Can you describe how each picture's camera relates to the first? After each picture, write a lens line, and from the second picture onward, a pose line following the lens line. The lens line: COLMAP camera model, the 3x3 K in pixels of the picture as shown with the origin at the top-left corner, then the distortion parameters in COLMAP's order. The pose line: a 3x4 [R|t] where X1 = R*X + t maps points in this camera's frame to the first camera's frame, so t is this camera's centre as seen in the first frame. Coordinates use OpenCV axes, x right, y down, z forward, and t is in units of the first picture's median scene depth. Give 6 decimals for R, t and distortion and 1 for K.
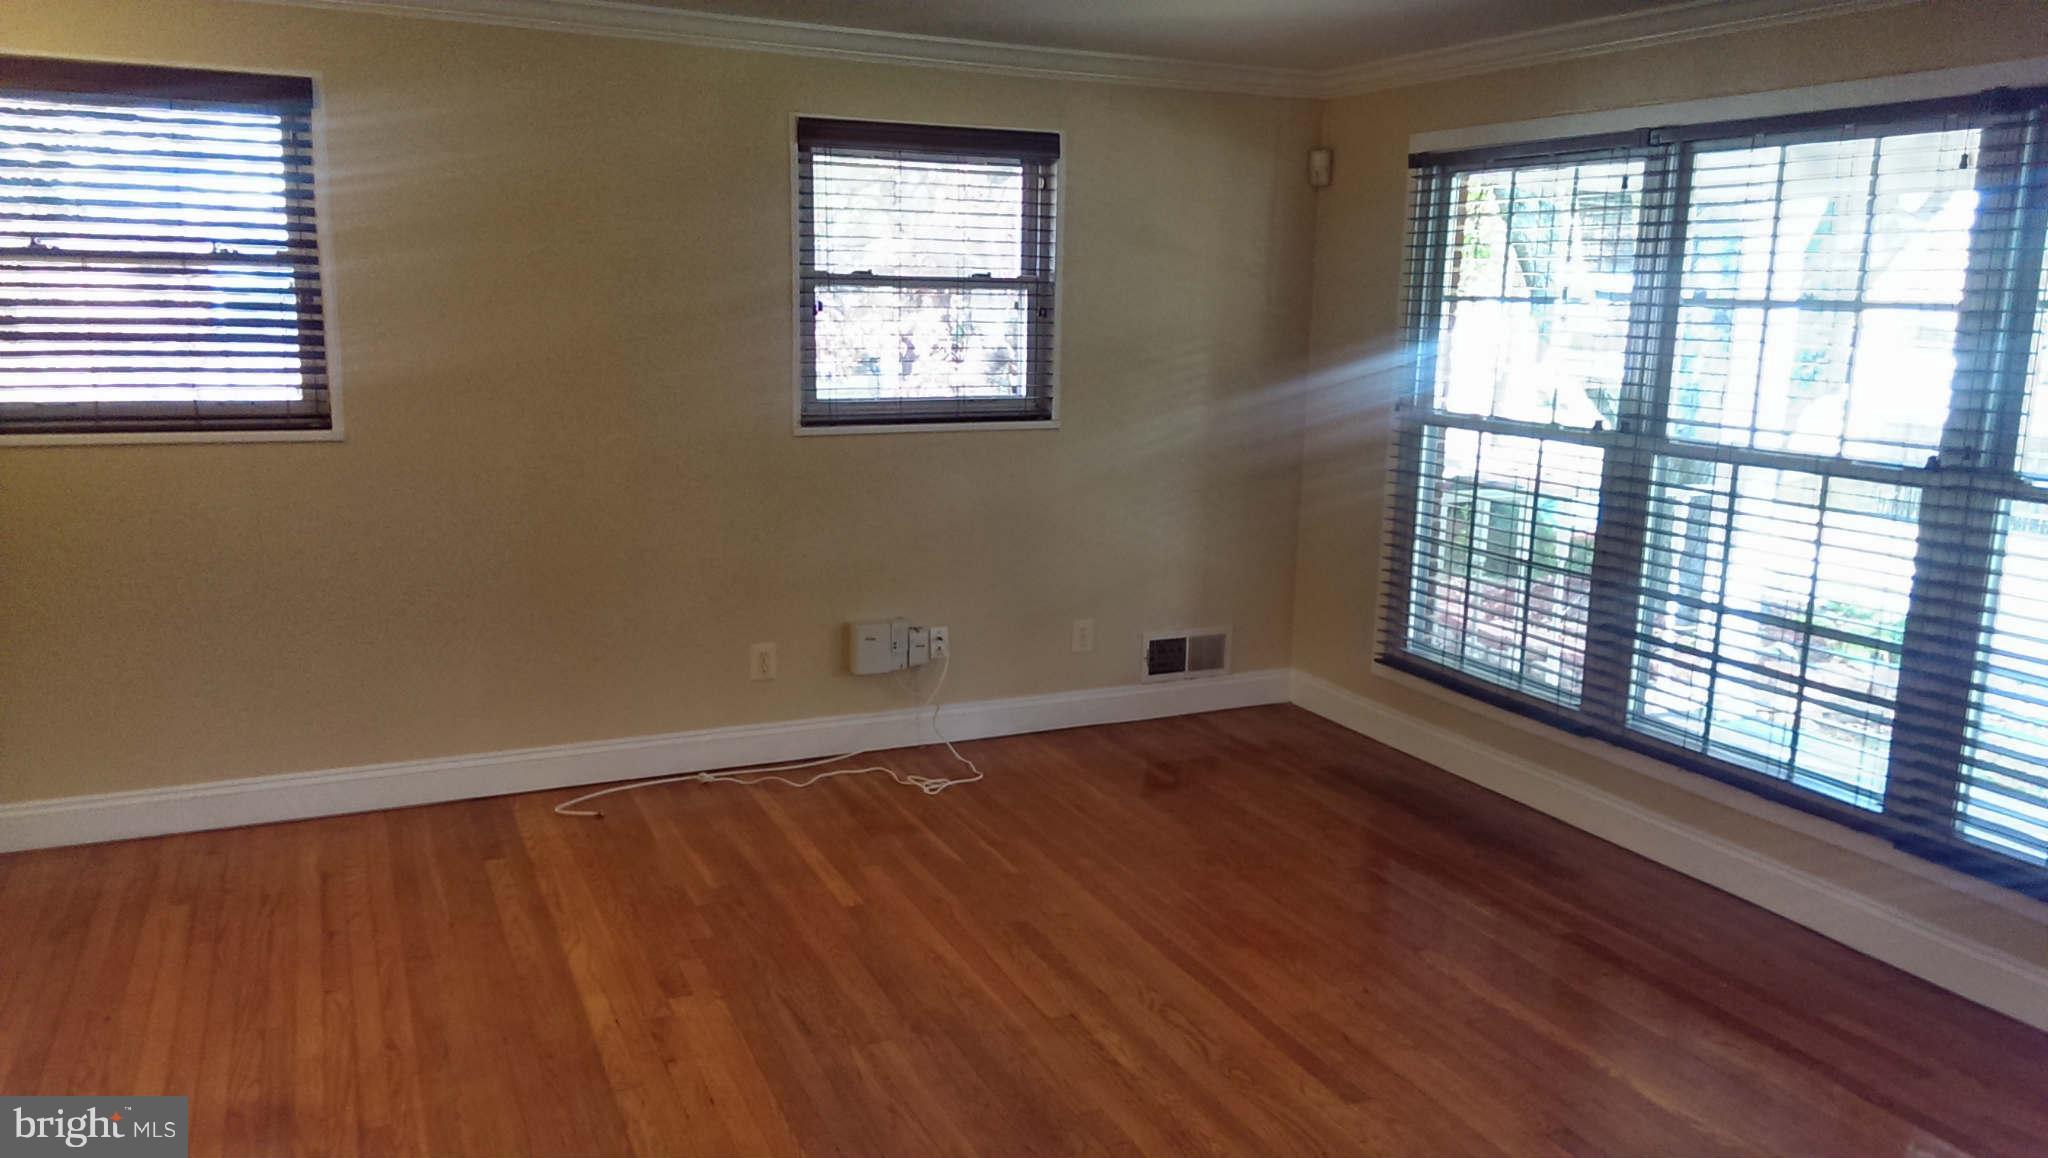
lens RADIAL K [[1508.1, 0, 1033.5], [0, 1508.1, 578.2], [0, 0, 1]] dist [0.087753, -0.173825]
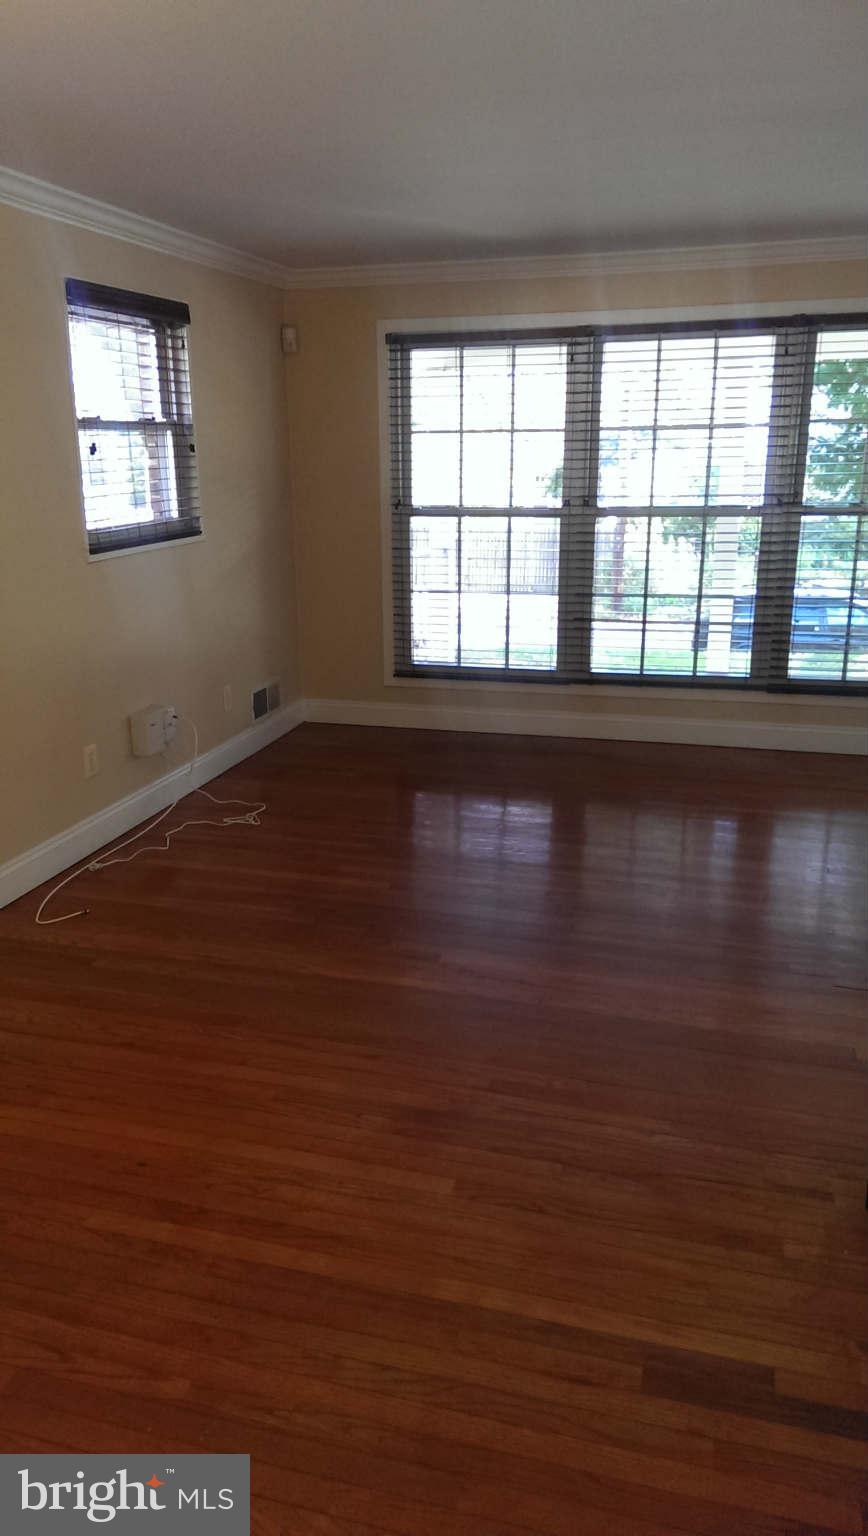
lens RADIAL K [[1120.6, 0, 433.7], [0, 1120.6, 765.4], [0, 0, 1]] dist [0.086244, -0.003914]
pose [[0.640945, -0.236388, 0.730281, -0.752759], [0.165176, 0.971585, 0.169527, -0.053546], [-0.749604, 0.011968, 0.661778, 0.261916]]
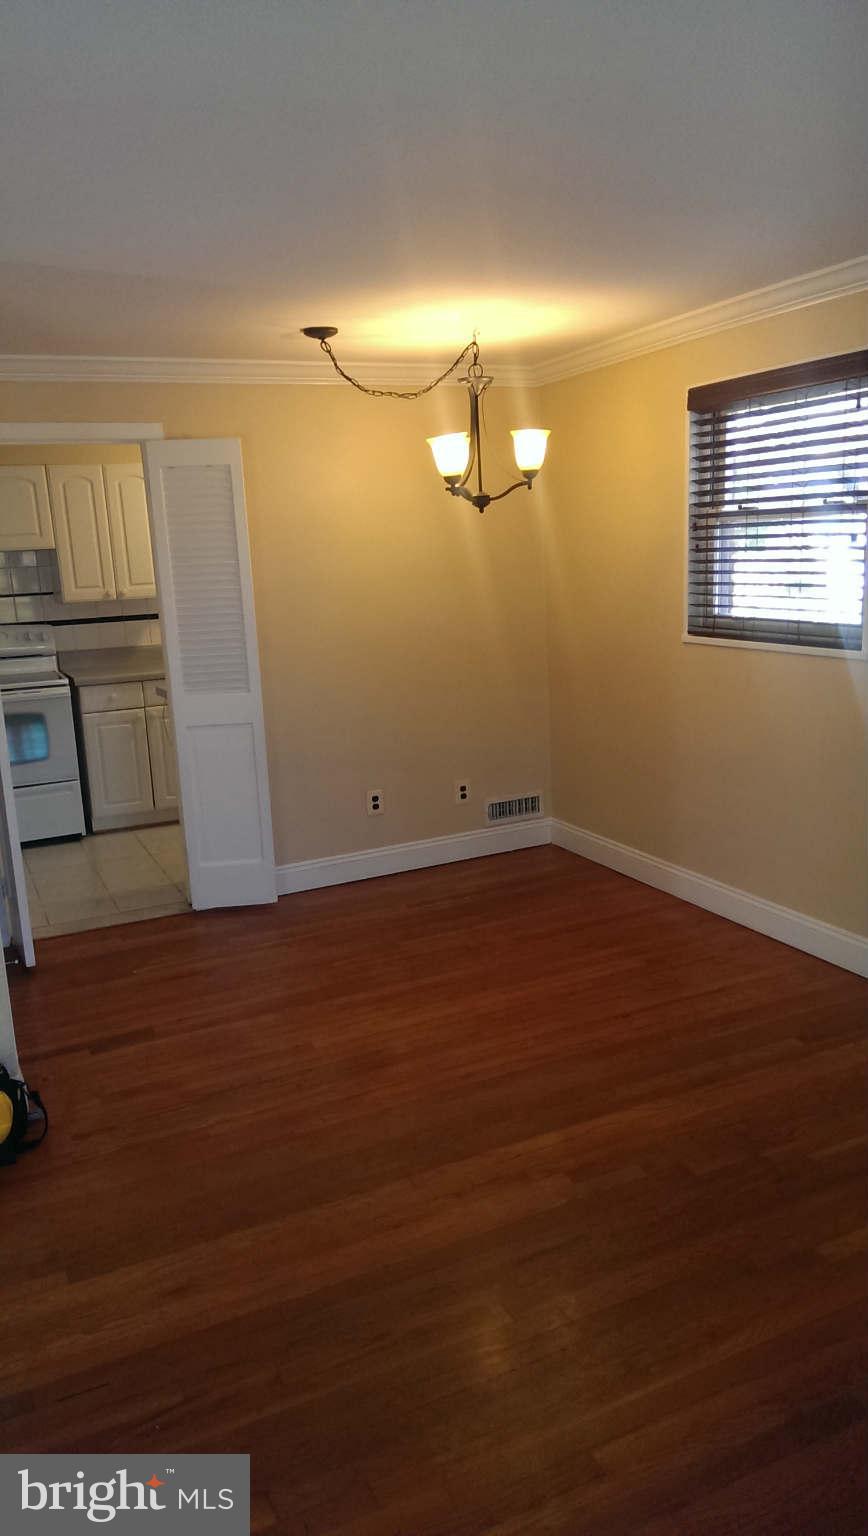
lens RADIAL K [[1120.6, 0, 433.7], [0, 1120.6, 765.4], [0, 0, 1]] dist [0.086244, -0.003914]
pose [[0.013981, 0.188279, -0.982016, 0.424851], [-0.142519, 0.972460, 0.184418, -0.128414], [0.989693, 0.137378, 0.040430, 0.660526]]
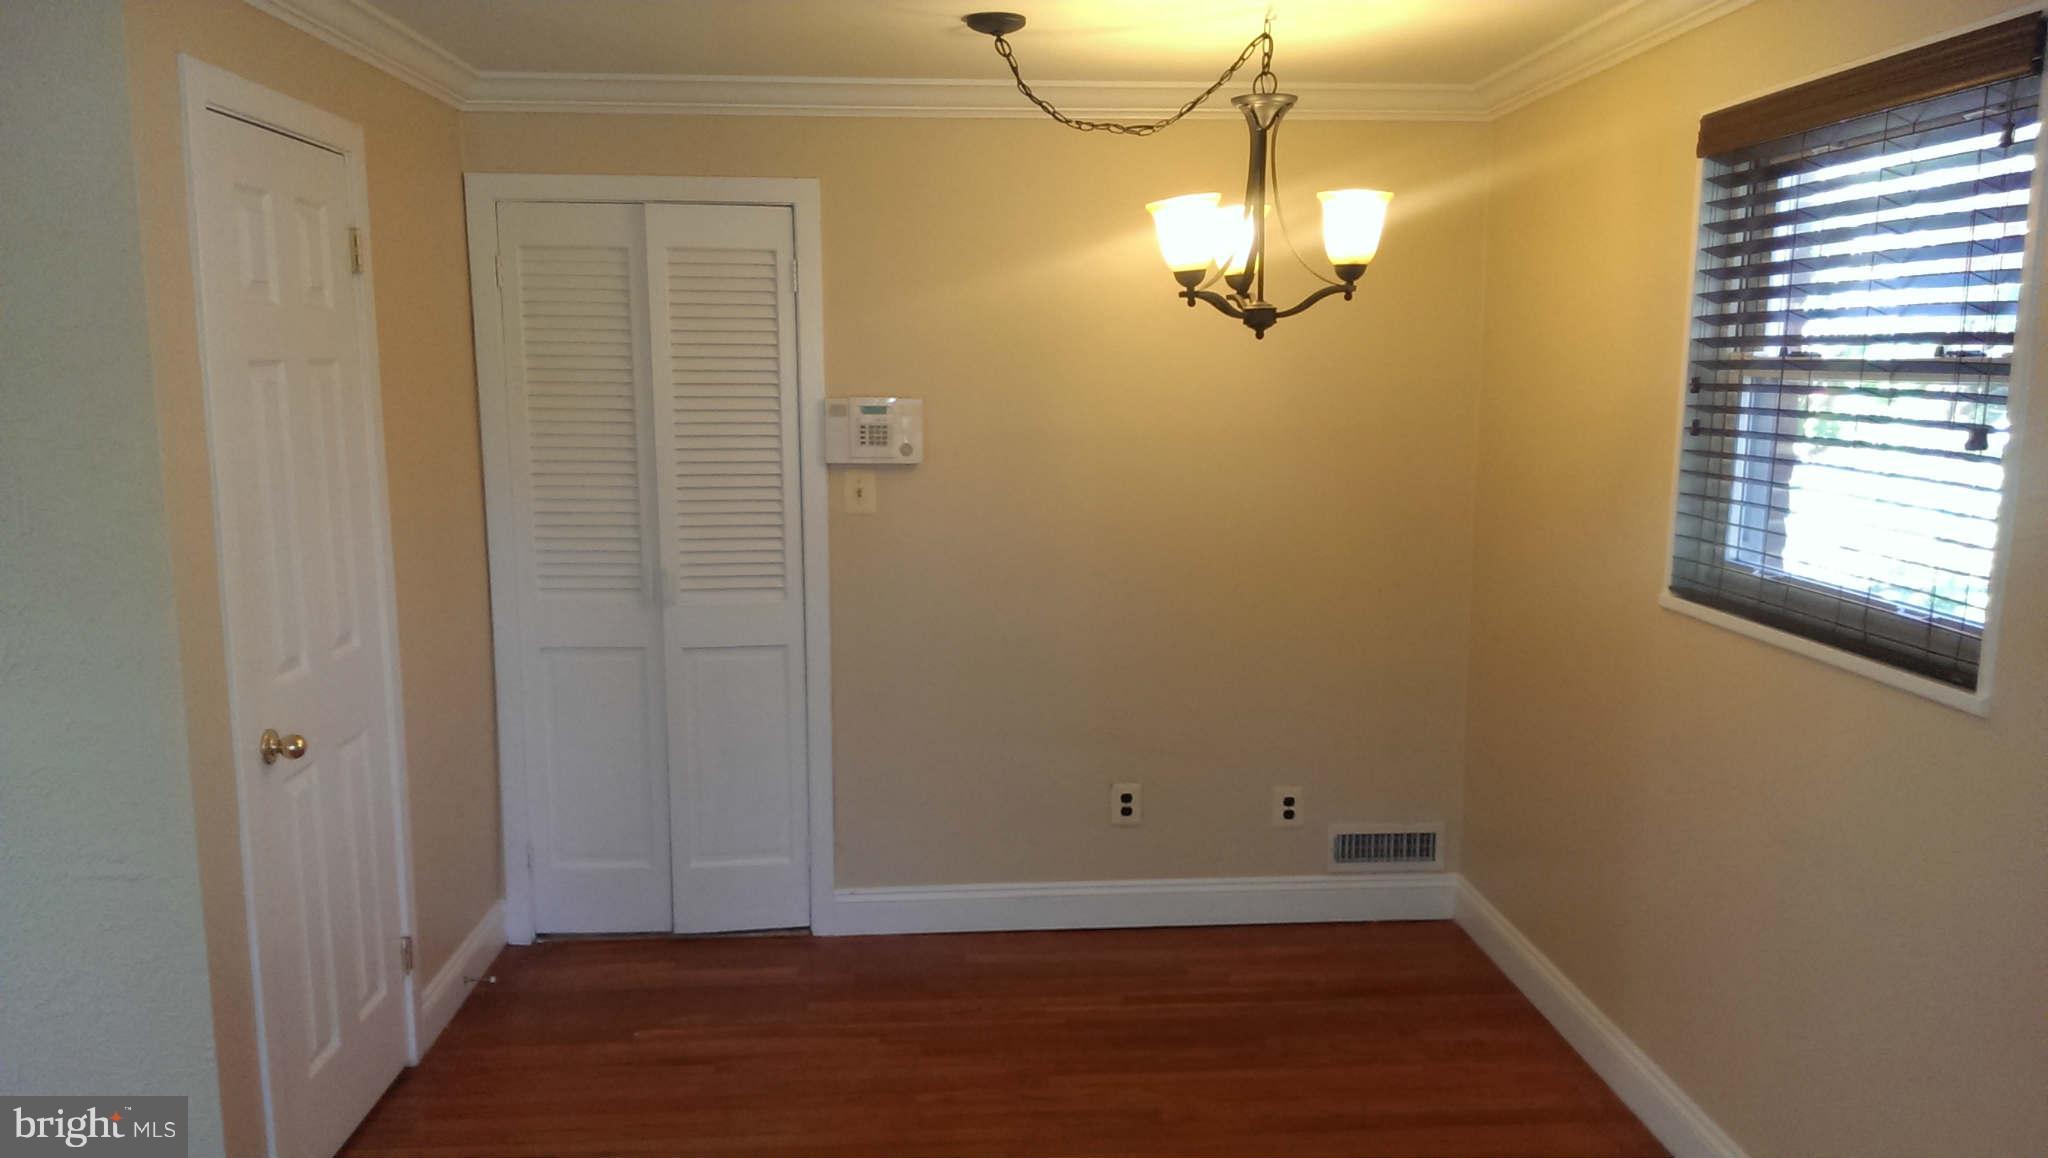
lens RADIAL K [[1472.3, 0, 1022.8], [0, 1472.3, 582.8], [0, 0, 1]] dist [0.112814, -0.136961]
pose [[-0.357987, 0.126416, -0.925129, 0.136179], [-0.184498, 0.961681, 0.202804, -0.178106], [0.915317, 0.243285, -0.320946, 0.864438]]
